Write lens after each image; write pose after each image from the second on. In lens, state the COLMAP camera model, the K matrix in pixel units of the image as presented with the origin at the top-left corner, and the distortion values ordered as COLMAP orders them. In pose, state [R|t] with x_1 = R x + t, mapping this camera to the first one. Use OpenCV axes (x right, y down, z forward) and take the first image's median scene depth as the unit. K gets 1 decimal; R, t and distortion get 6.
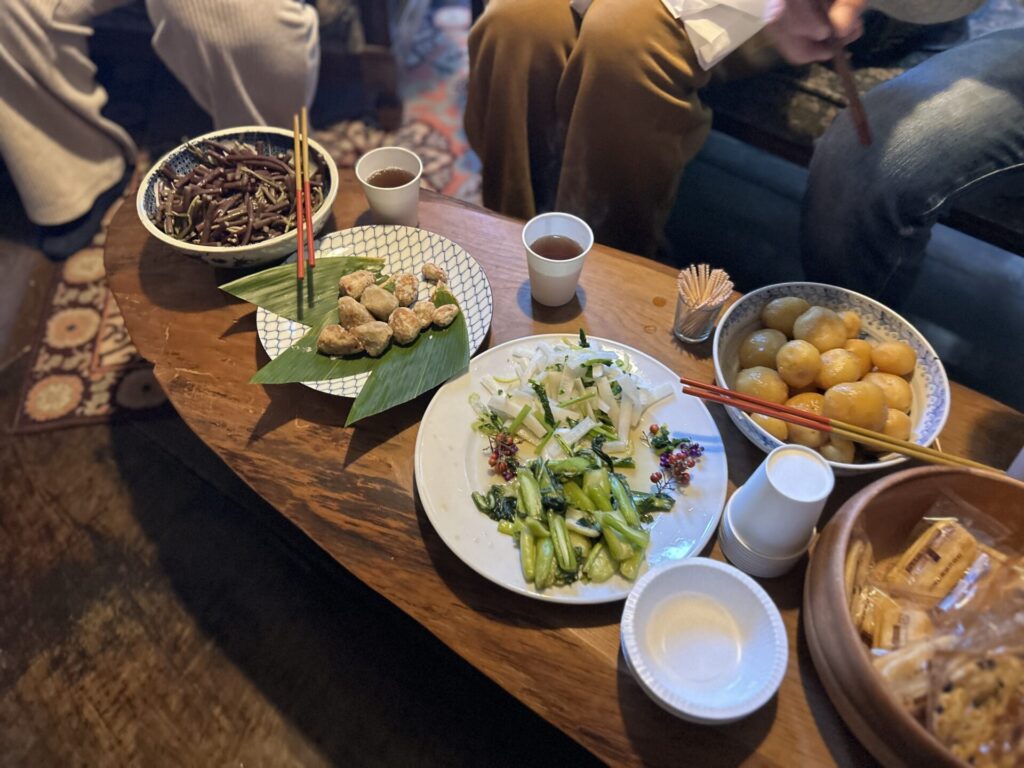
lens RADIAL K [[779.3, 0, 514.5], [0, 779.3, 363.0], [0, 0, 1]] dist [0.056615, -0.065240]
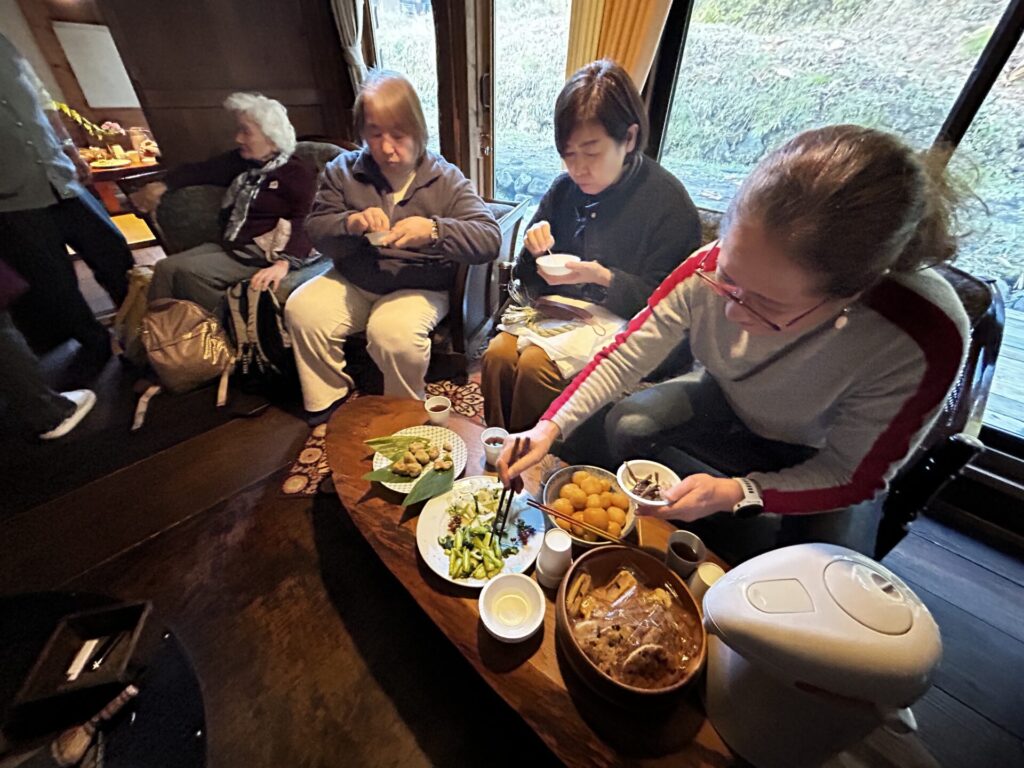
lens RADIAL K [[411.7, 0, 512.0], [0, 411.7, 384.0], [0, 0, 1]] dist [-0.002480, -0.000285]
pose [[0.990792, 0.090019, -0.101130, 0.202371], [-0.114741, 0.954788, -0.274253, 0.027645], [0.071870, 0.283332, 0.956325, -0.276048]]
